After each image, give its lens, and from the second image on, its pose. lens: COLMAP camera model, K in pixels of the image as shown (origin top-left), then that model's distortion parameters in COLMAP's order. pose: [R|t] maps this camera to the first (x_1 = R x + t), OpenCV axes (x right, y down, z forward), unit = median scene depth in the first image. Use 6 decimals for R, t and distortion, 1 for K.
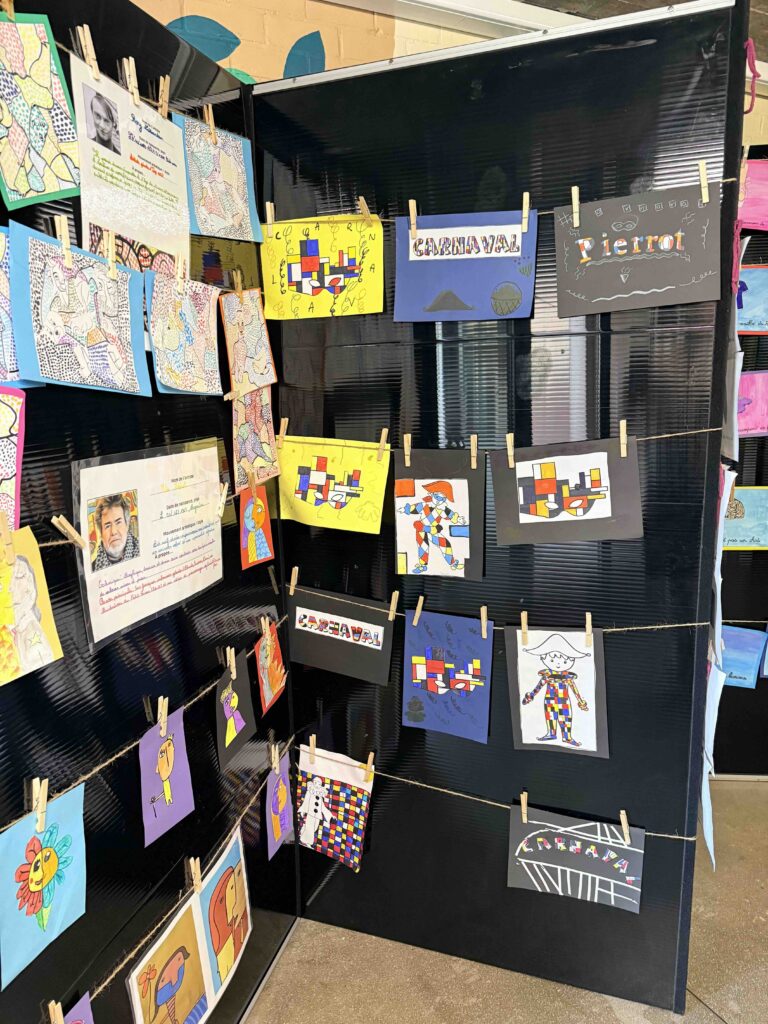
lens RADIAL K [[720.1, 0, 389.1], [0, 720.1, 525.9], [0, 0, 1]] dist [0.085479, -0.133076]
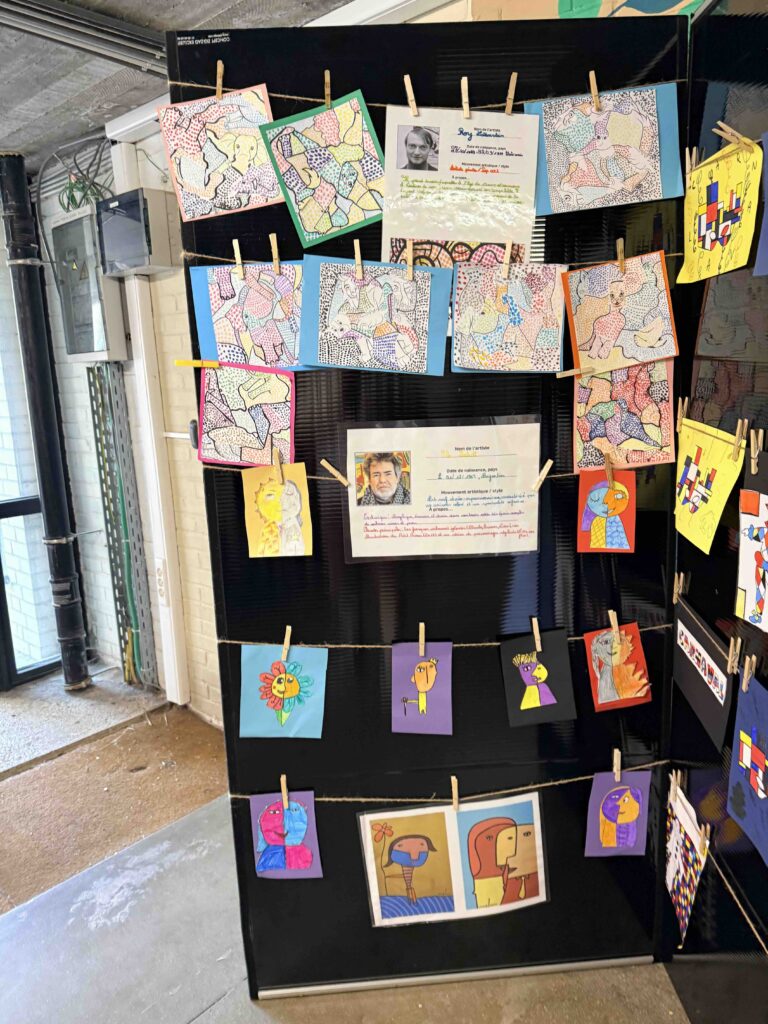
lens RADIAL K [[710.5, 0, 401.1], [0, 710.5, 513.0], [0, 0, 1]] dist [0.165609, -0.359107]
pose [[0.330247, 0.203297, -0.921741, 0.776950], [-0.163733, 0.974064, 0.156174, -0.132125], [0.929585, 0.099343, 0.354969, 0.553956]]
